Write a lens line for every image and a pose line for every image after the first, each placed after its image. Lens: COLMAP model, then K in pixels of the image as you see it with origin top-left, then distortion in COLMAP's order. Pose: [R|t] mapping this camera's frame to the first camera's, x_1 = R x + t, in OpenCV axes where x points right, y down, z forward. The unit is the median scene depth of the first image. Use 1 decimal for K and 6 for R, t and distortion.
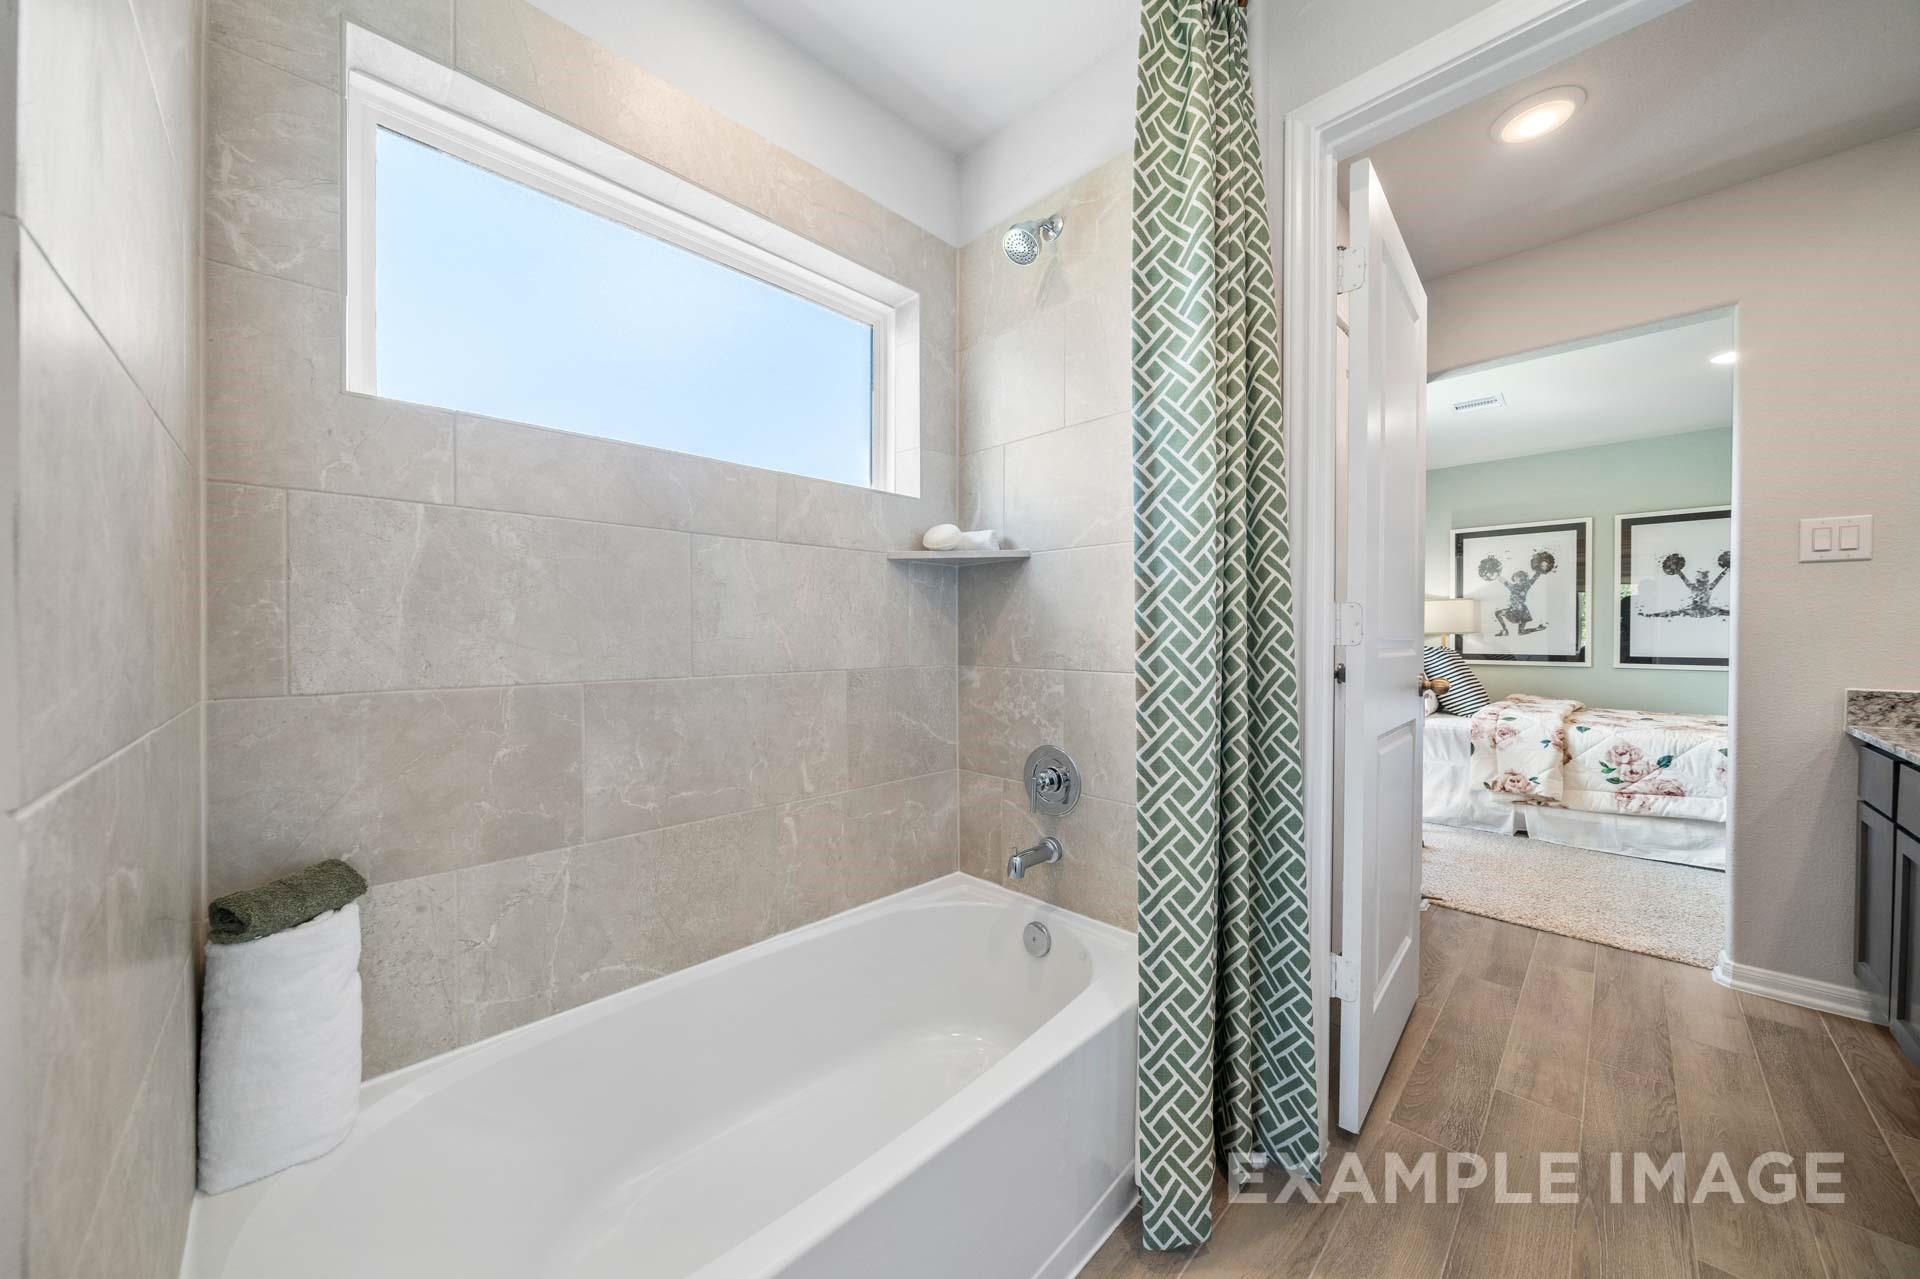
lens RADIAL K [[669.4, 0, 941.8], [0, 669.4, 642.7], [0, 0, 1]] dist [-0.002278, 0.000414]
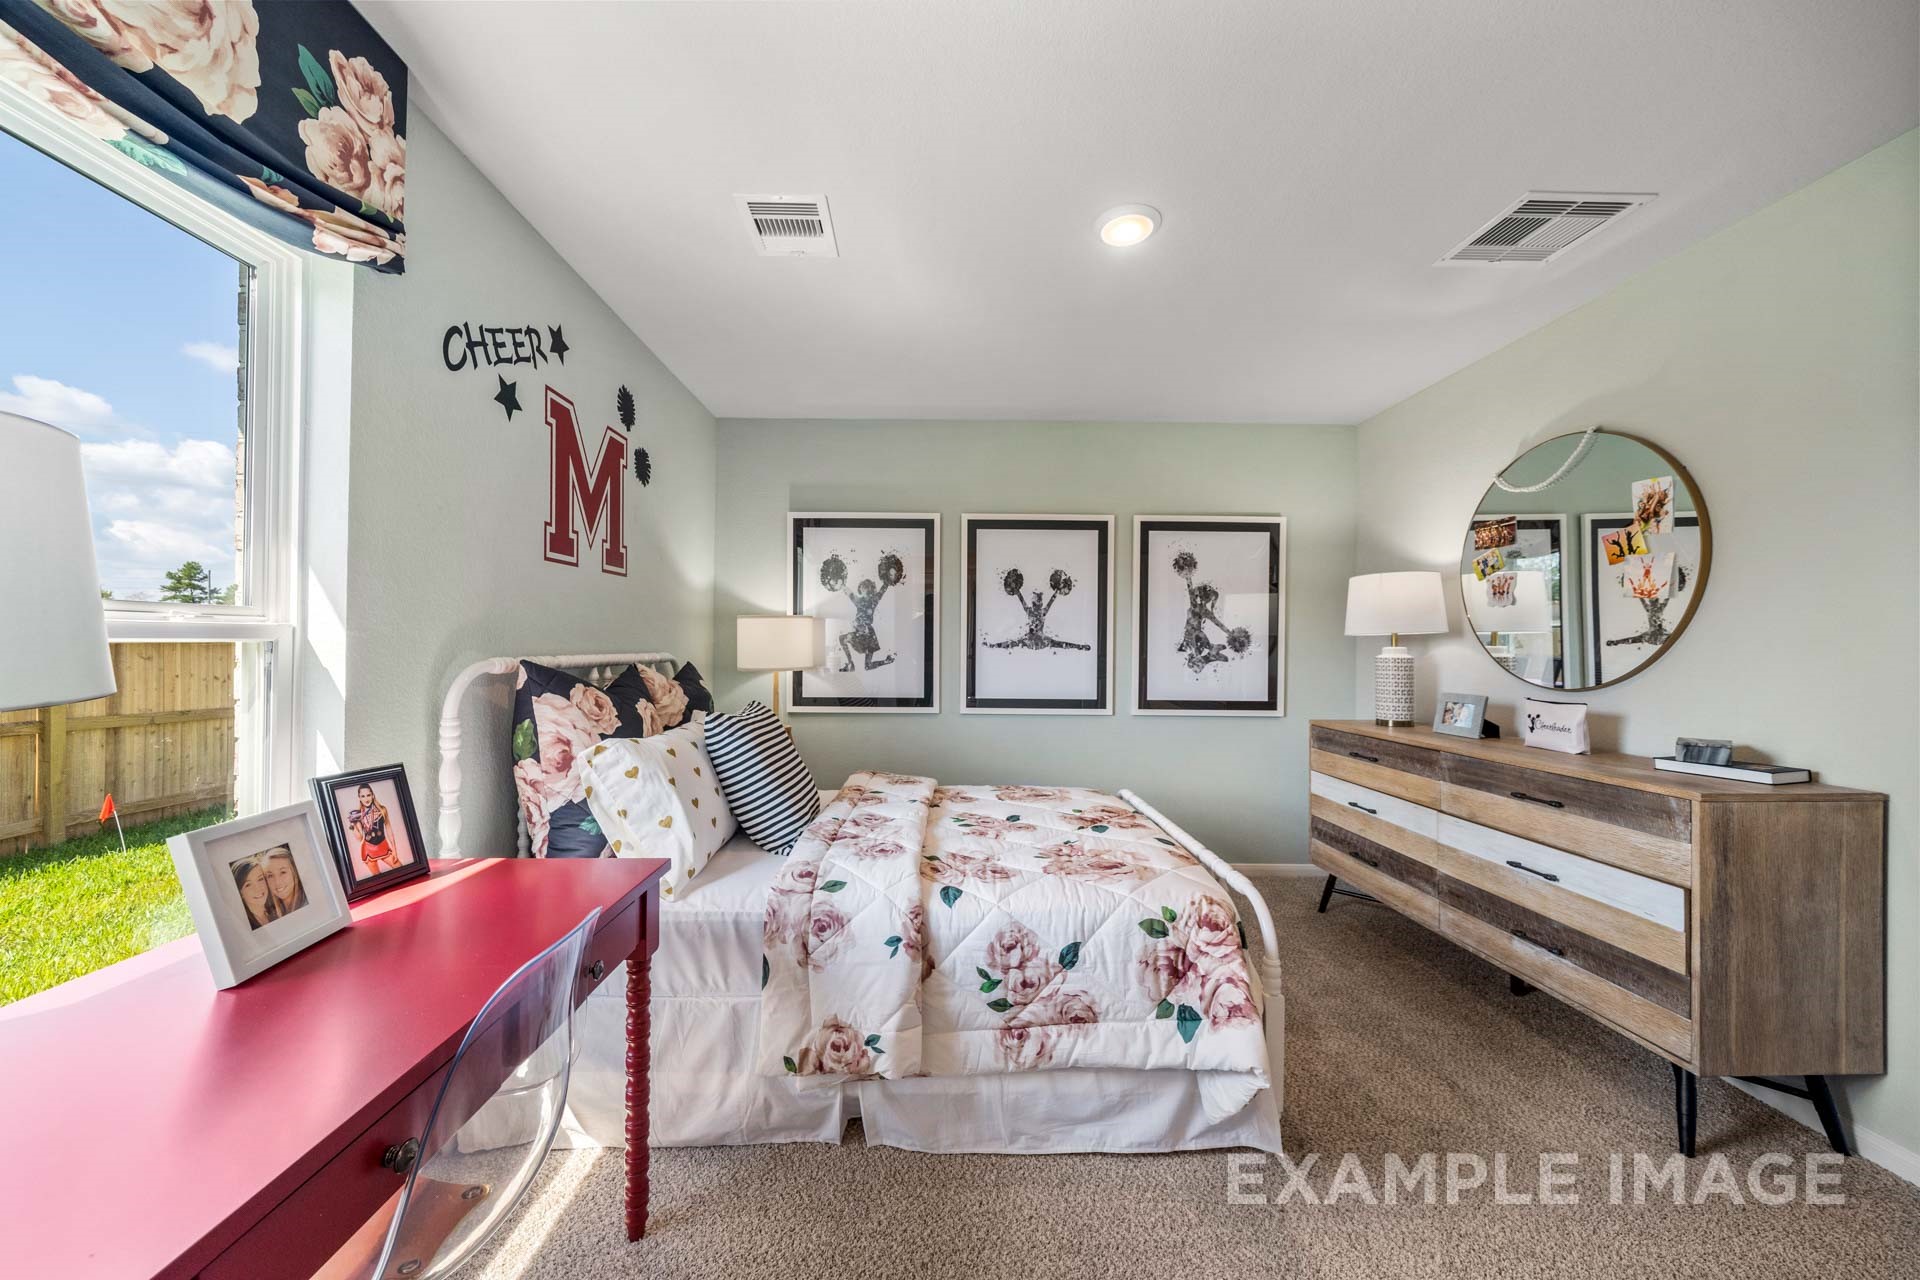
lens RADIAL K [[669.4, 0, 941.8], [0, 669.4, 643.2], [0, 0, 1]] dist [-0.002278, 0.000414]
pose [[0.693648, 0.003575, 0.720305, 0.580594], [0.003080, 0.999964, -0.007928, -0.048231], [-0.720308, 0.007718, 0.693612, 0.640054]]
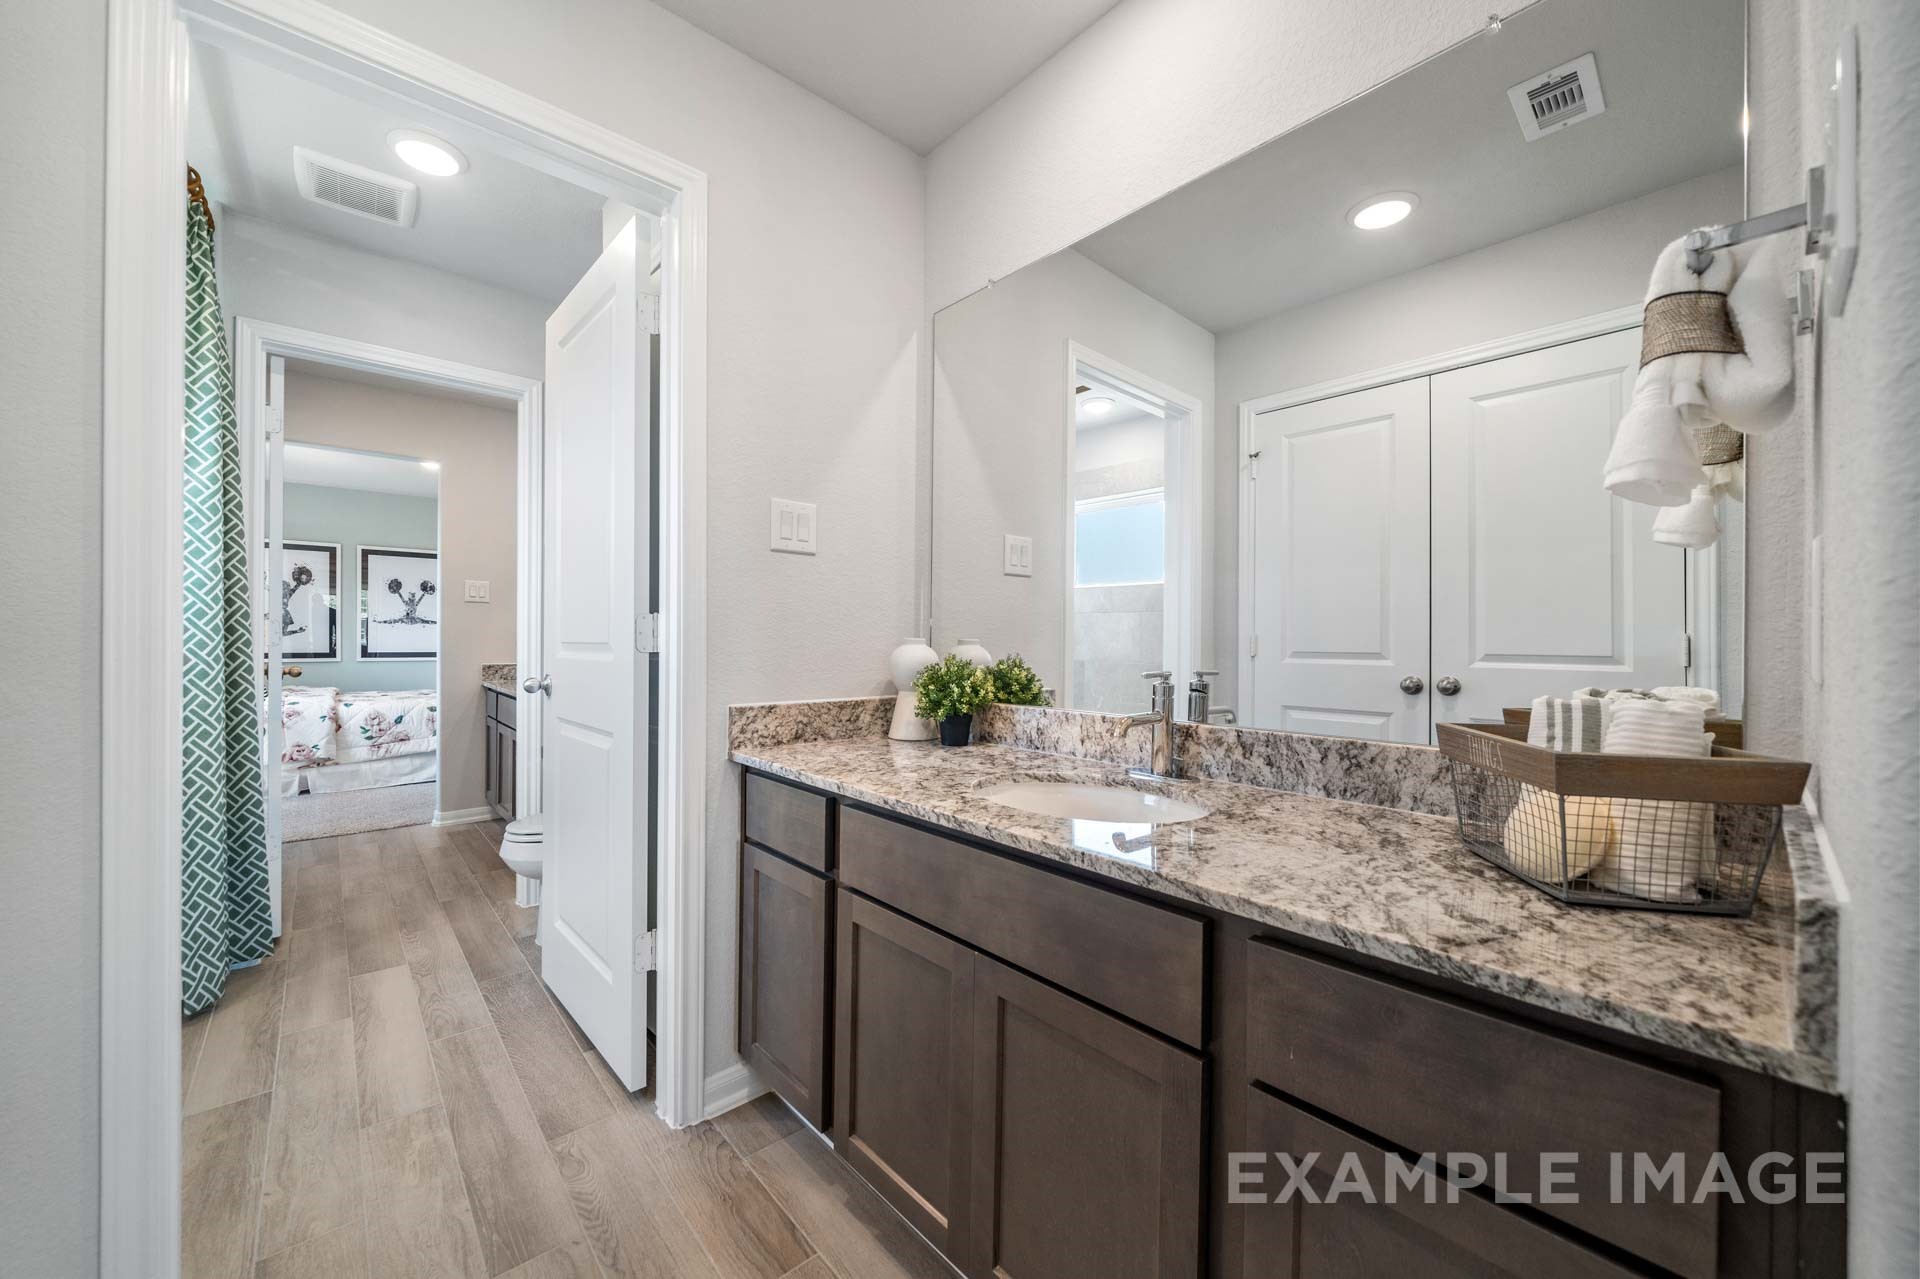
lens RADIAL K [[706.0, 0, 936.6], [0, 706.0, 640.1], [0, 0, 1]] dist [-0.008890, 0.000022]
pose [[0.061654, -0.004807, 0.998086, -0.396410], [0.007384, 0.999963, 0.004360, -0.001868], [-0.998070, 0.007101, 0.061687, -0.292887]]
